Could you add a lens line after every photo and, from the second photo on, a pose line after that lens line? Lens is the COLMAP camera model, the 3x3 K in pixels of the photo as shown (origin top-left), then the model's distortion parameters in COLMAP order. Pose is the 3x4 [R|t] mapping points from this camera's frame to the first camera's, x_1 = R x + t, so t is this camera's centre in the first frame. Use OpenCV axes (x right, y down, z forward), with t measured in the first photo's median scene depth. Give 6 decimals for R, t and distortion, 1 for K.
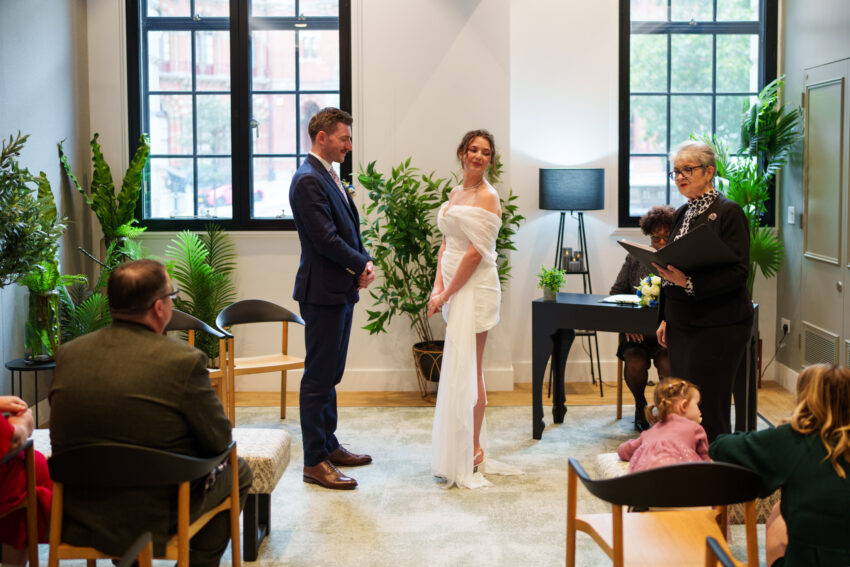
lens RADIAL K [[1041.0, 0, 449.0], [0, 1041.0, 223.5], [0, 0, 1]] dist [-0.020590, -0.000633]
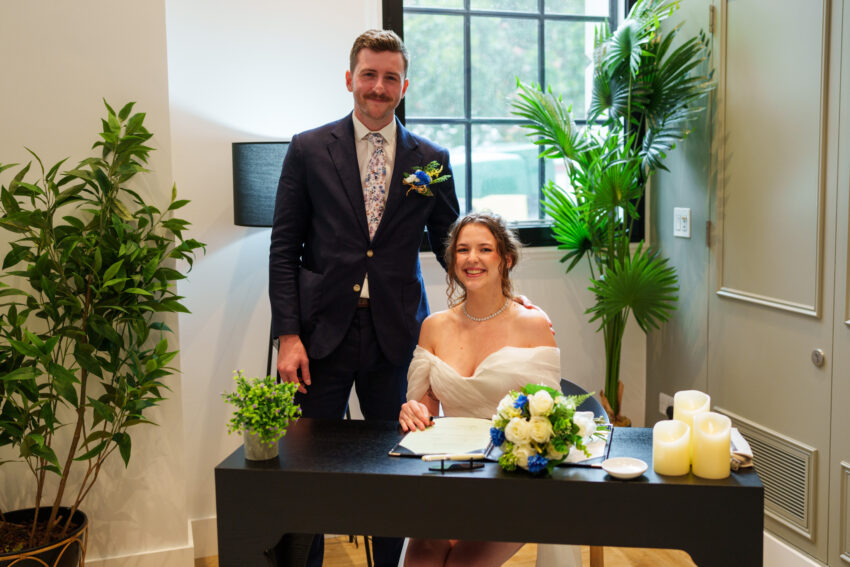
lens RADIAL K [[893.9, 0, 476.6], [0, 893.9, 240.4], [0, 0, 1]] dist [-0.000815, 0.002951]
pose [[0.946385, -0.034809, 0.321159, 0.059858], [0.026556, 0.999196, 0.030042, -0.016596], [-0.321947, -0.019903, 0.946549, 0.572679]]
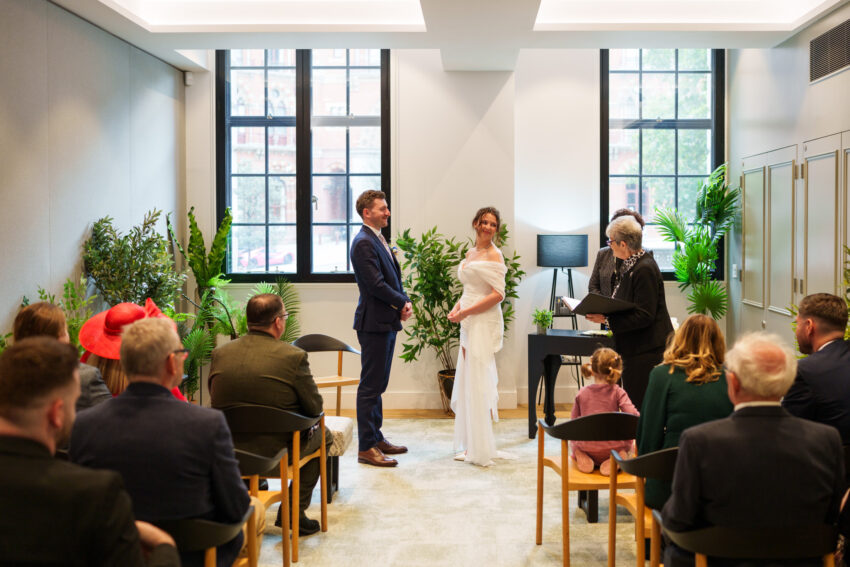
lens RADIAL K [[1111.0, 0, 467.8], [0, 1111.0, 255.5], [0, 0, 1]] dist [-0.012601, 0.005591]
pose [[0.999988, 0.001442, -0.004686, 0.008367], [-0.001595, 0.999460, -0.032831, 0.018339], [0.004636, 0.032838, 0.999450, -0.372467]]
